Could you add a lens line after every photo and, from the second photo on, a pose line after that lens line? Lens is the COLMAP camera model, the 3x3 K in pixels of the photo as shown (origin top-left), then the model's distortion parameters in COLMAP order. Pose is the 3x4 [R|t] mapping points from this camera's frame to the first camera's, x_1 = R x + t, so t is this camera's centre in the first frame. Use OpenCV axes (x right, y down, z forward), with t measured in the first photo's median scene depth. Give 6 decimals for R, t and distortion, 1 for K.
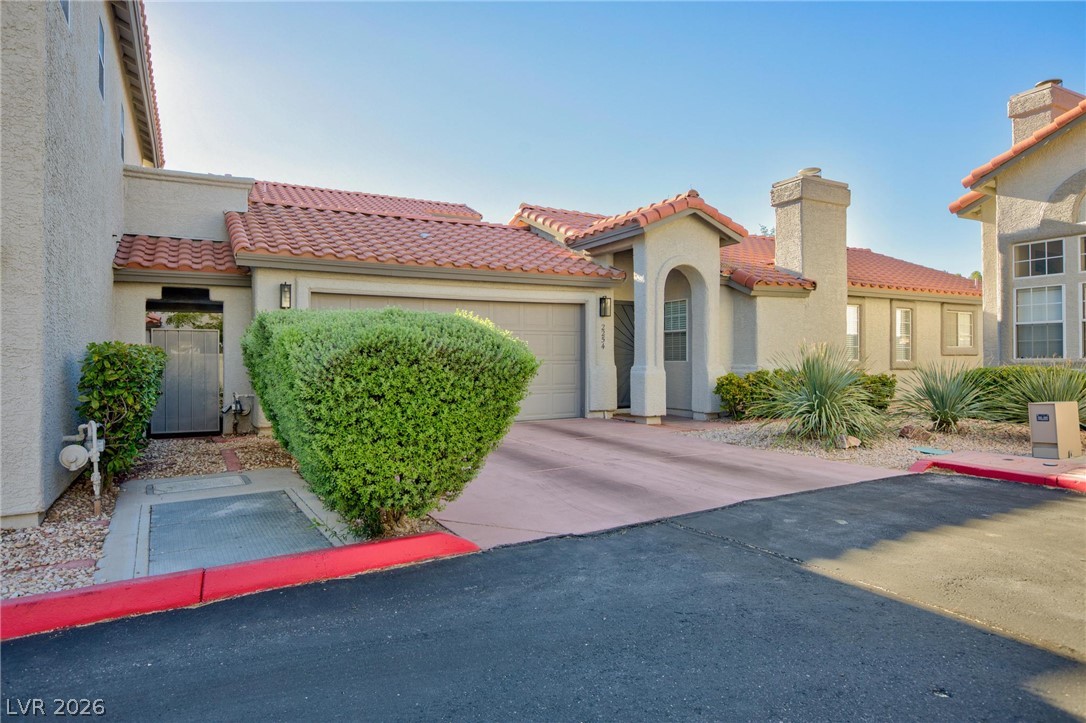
lens RADIAL K [[658.8, 0, 539.6], [0, 658.8, 360.9], [0, 0, 1]] dist [-0.032744, 0.002530]
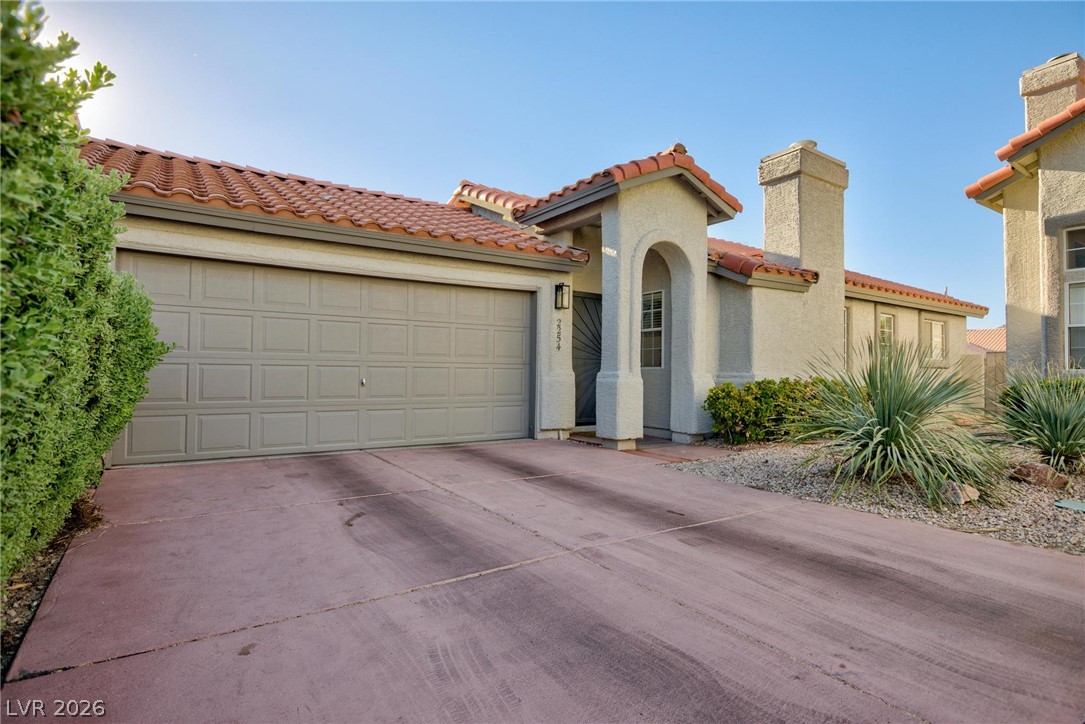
lens RADIAL K [[562.2, 0, 542.0], [0, 562.2, 360.3], [0, 0, 1]] dist [-0.027847, 0.011616]
pose [[0.995577, 0.015879, 0.092597, 0.015298], [-0.013736, 0.999624, -0.023735, 0.010105], [-0.092939, 0.022358, 0.995421, 0.347144]]
